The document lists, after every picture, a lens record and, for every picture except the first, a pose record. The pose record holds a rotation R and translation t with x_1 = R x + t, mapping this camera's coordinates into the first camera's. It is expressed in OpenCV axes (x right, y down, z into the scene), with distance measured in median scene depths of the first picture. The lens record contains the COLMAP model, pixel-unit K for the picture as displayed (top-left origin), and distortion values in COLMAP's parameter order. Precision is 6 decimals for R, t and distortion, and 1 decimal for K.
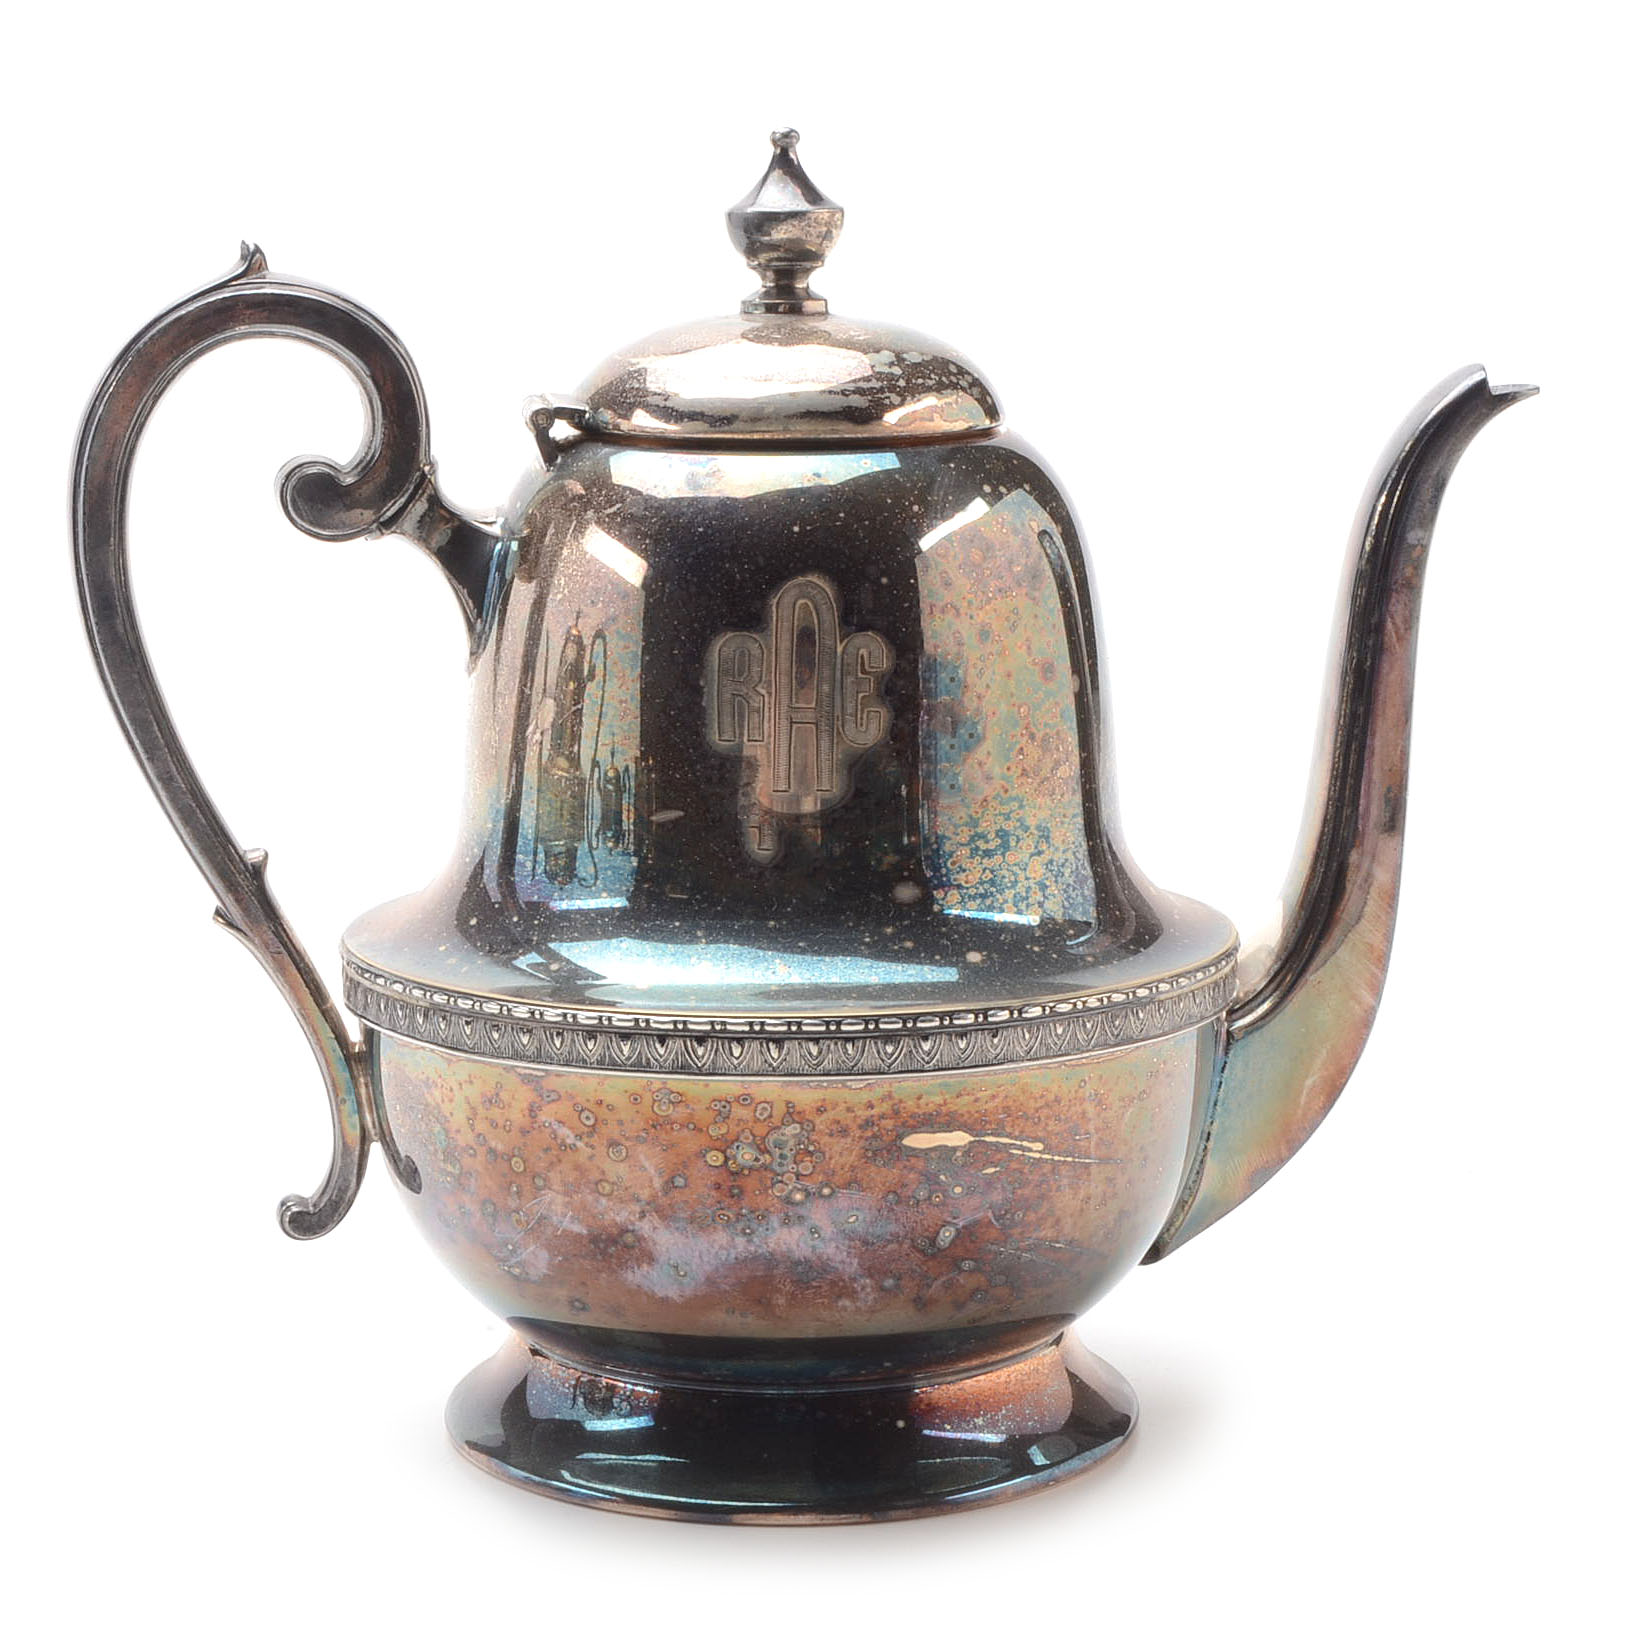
lens RADIAL K [[4647.1, 0, 816.0], [0, 4647.1, 816.0], [0, 0, 1]] dist [-0.075085, 0.091623]
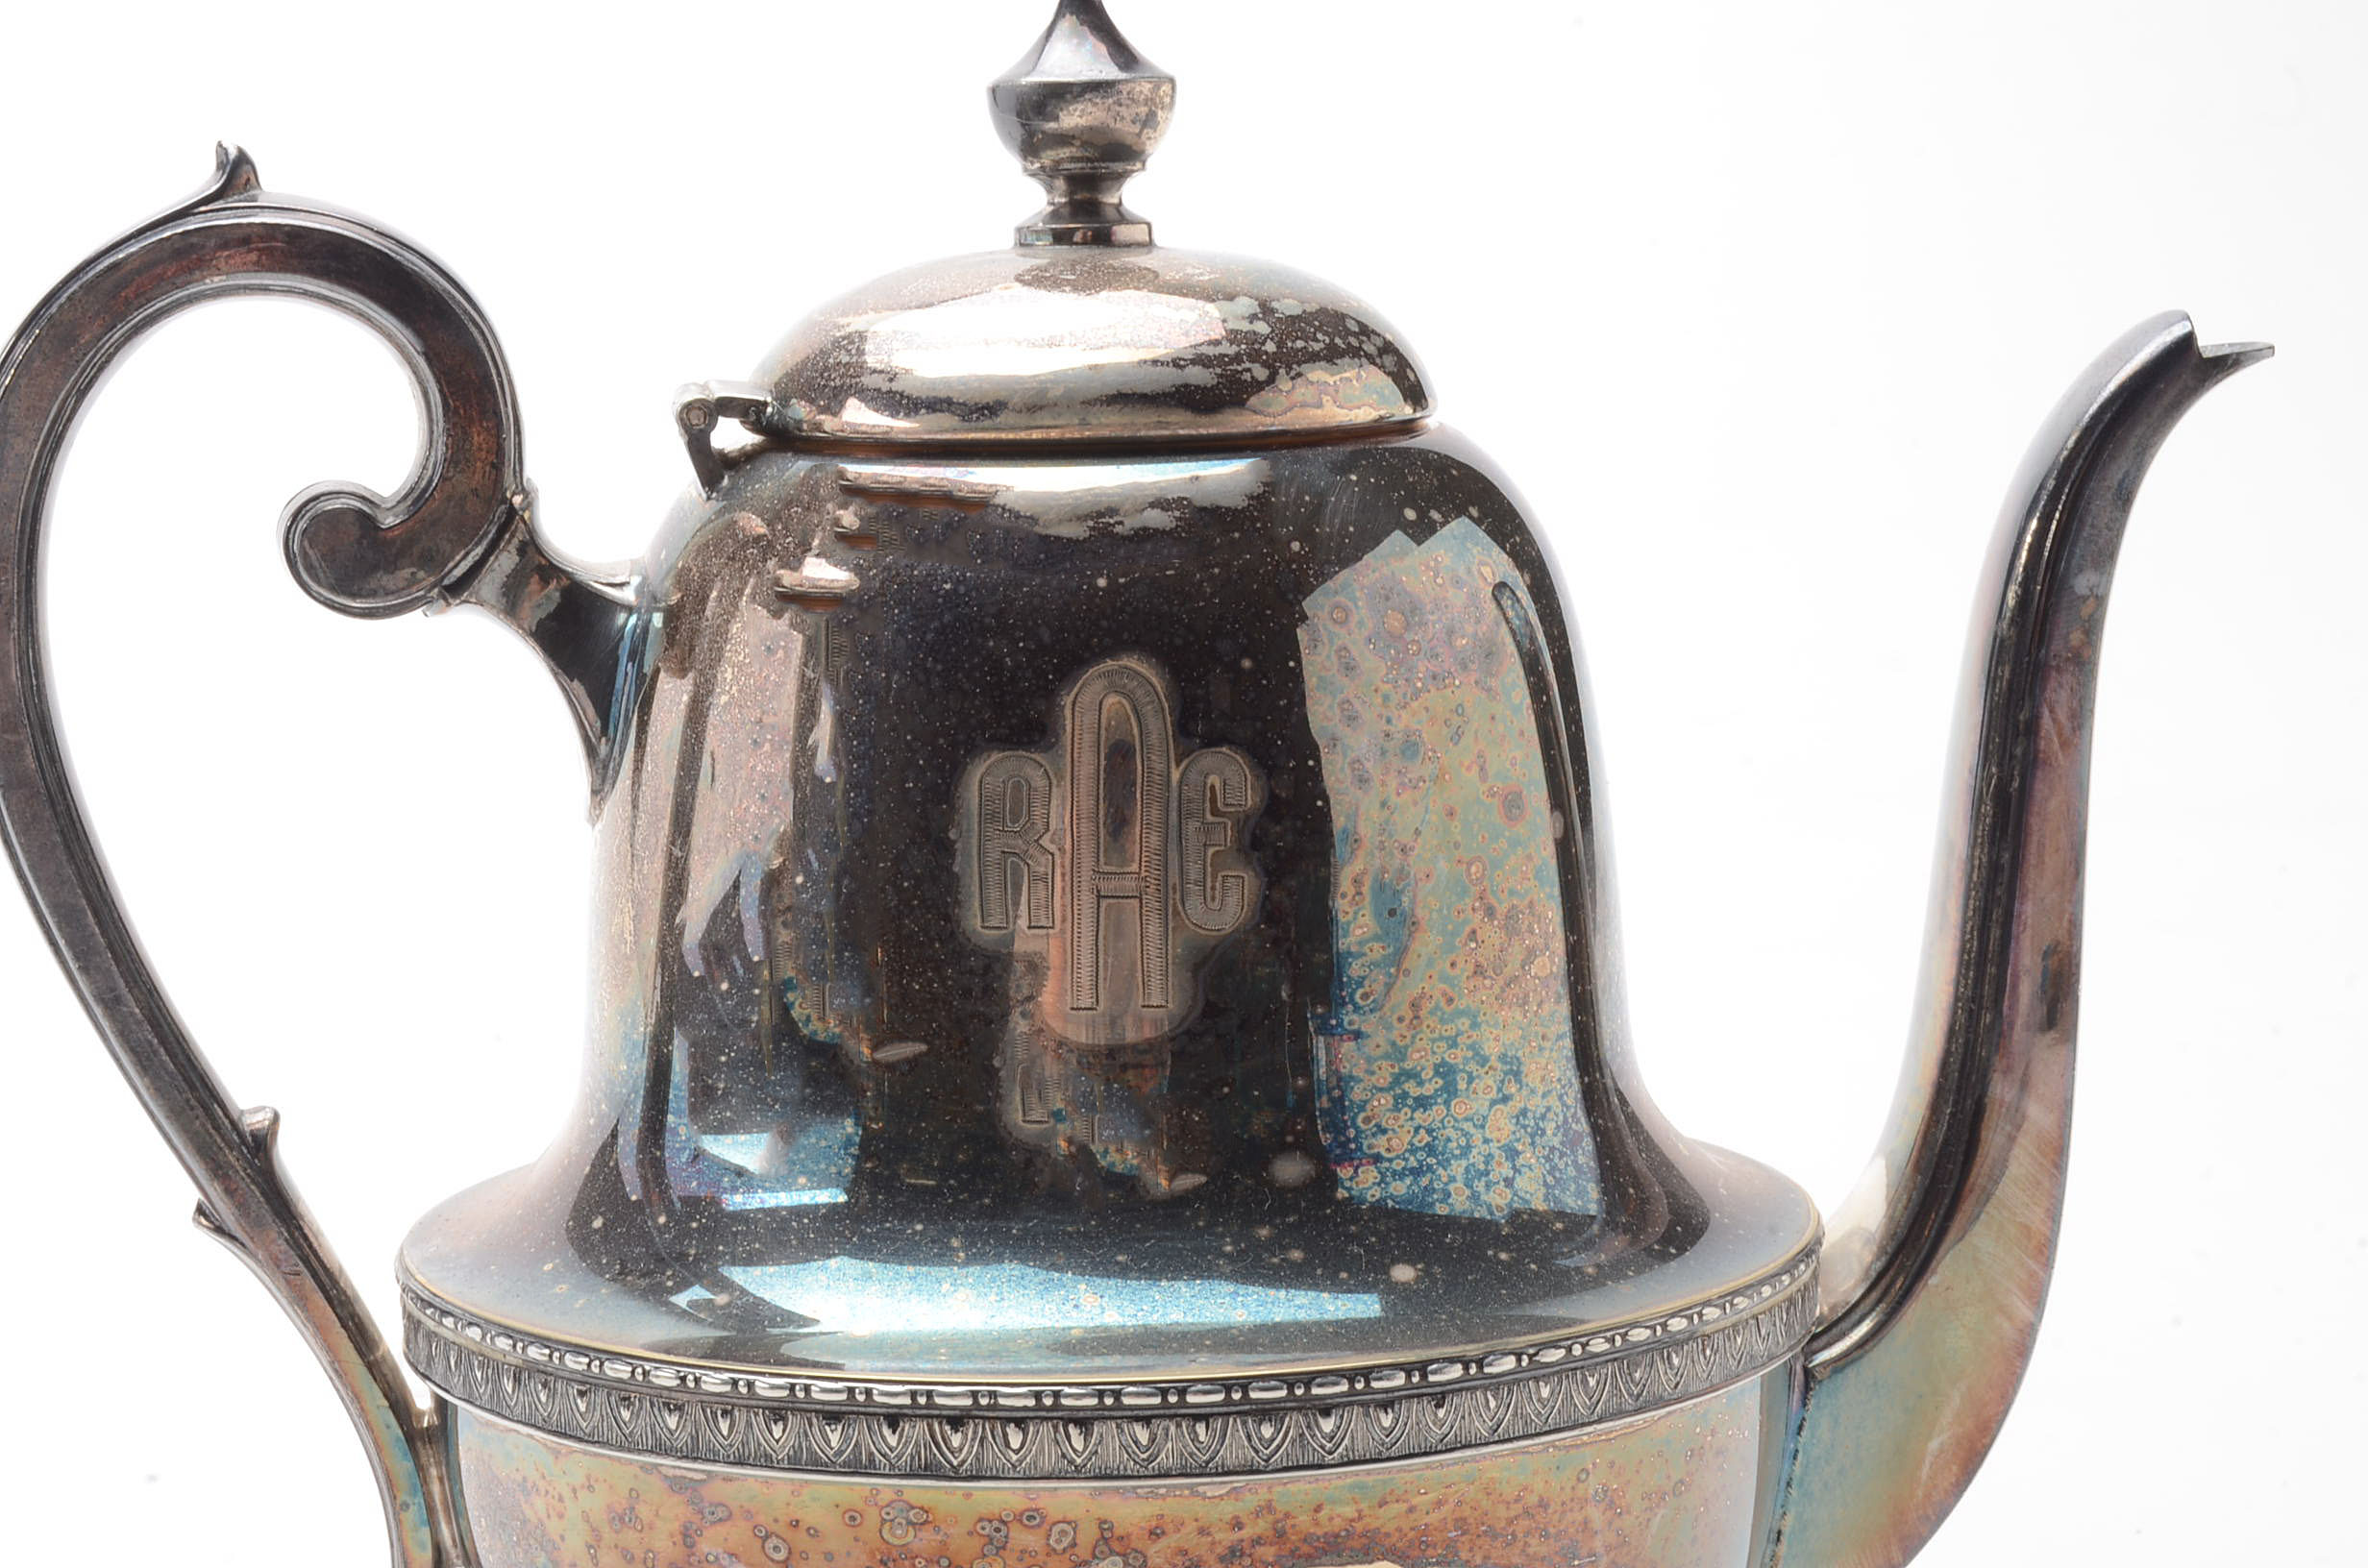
lens RADIAL K [[5400.8, 0, 1184.0], [0, 5400.8, 784.0], [0, 0, 1]] dist [-0.031337, -0.178067]
pose [[0.999849, -0.016873, -0.004082, 0.008874], [0.016725, 0.999289, -0.033789, -0.010424], [0.004650, 0.033716, 0.999421, 0.278069]]
